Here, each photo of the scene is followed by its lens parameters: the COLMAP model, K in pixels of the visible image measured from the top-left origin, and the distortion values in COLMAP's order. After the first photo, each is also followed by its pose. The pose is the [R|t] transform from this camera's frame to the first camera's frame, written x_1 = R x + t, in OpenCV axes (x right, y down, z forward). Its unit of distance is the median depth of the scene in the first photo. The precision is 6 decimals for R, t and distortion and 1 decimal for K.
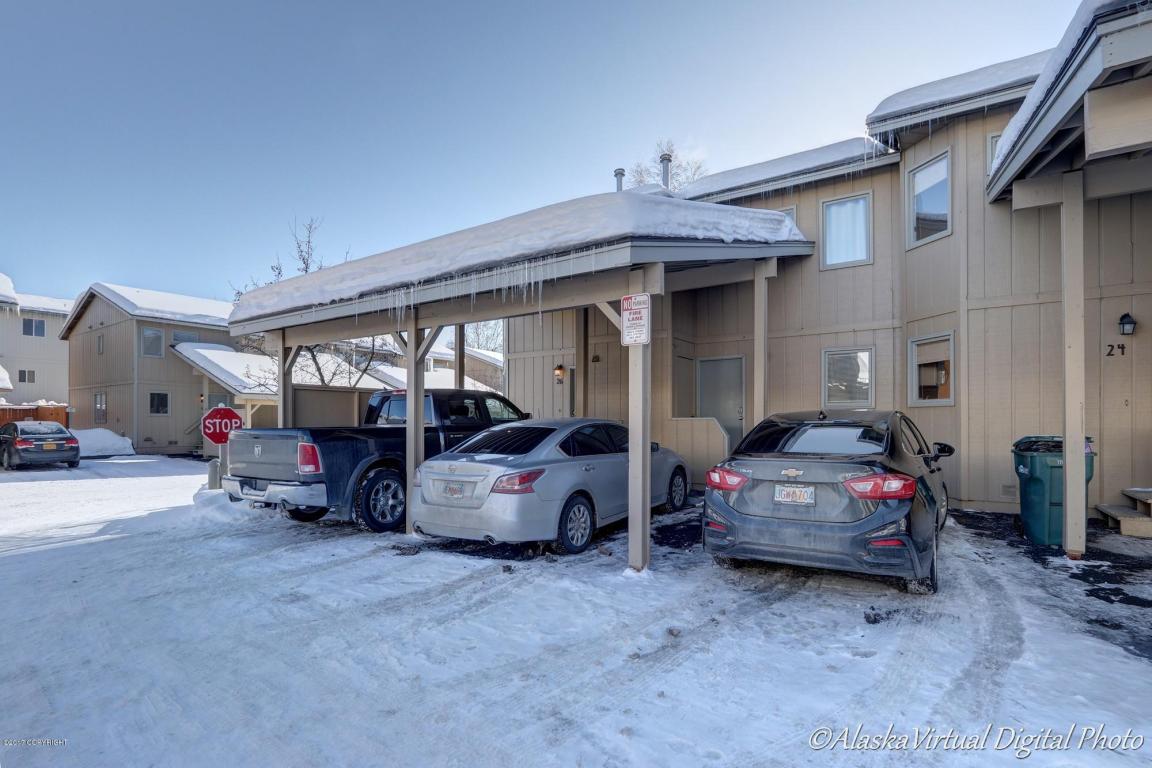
lens RADIAL K [[510.2, 0, 551.9], [0, 510.2, 412.0], [0, 0, 1]] dist [-0.001717, -0.000212]
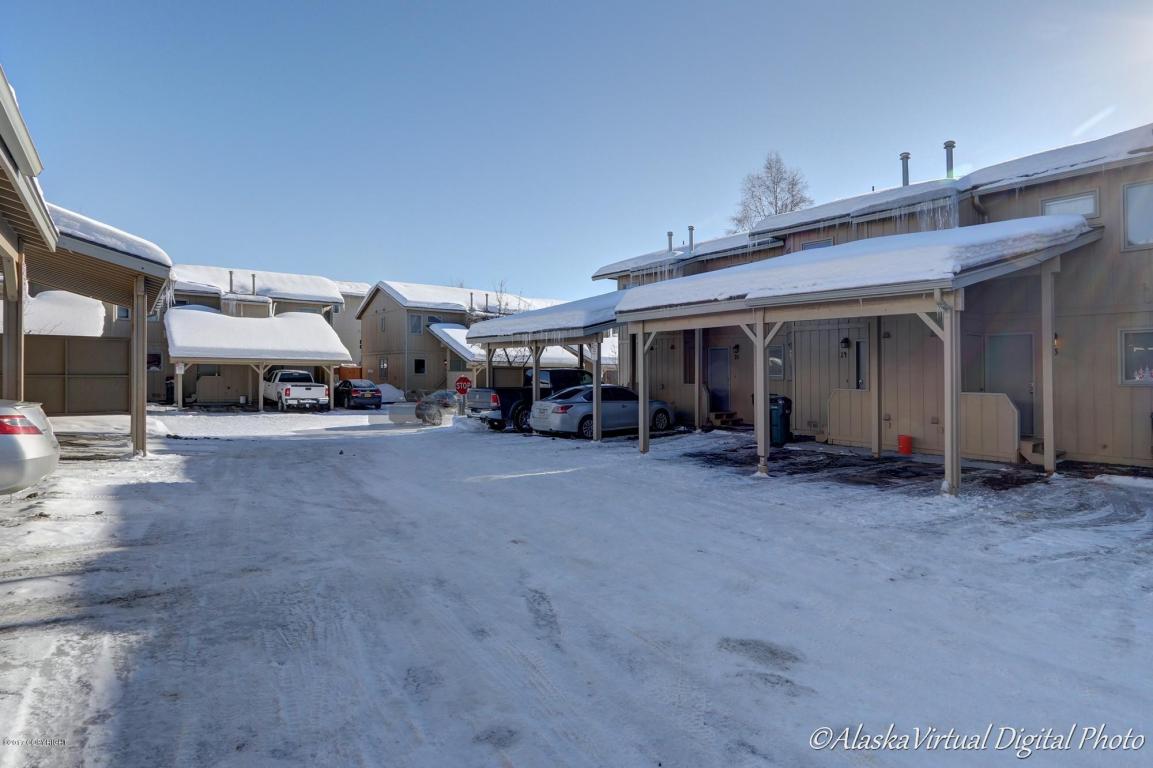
lens RADIAL K [[556.9, 0, 573.3], [0, 556.9, 373.1], [0, 0, 1]] dist [-0.003368, -0.000473]
pose [[0.935229, 0.001873, -0.354038, 0.674315], [0.002448, 0.999928, 0.011756, -0.057971], [0.354035, -0.011862, 0.935157, -1.126805]]
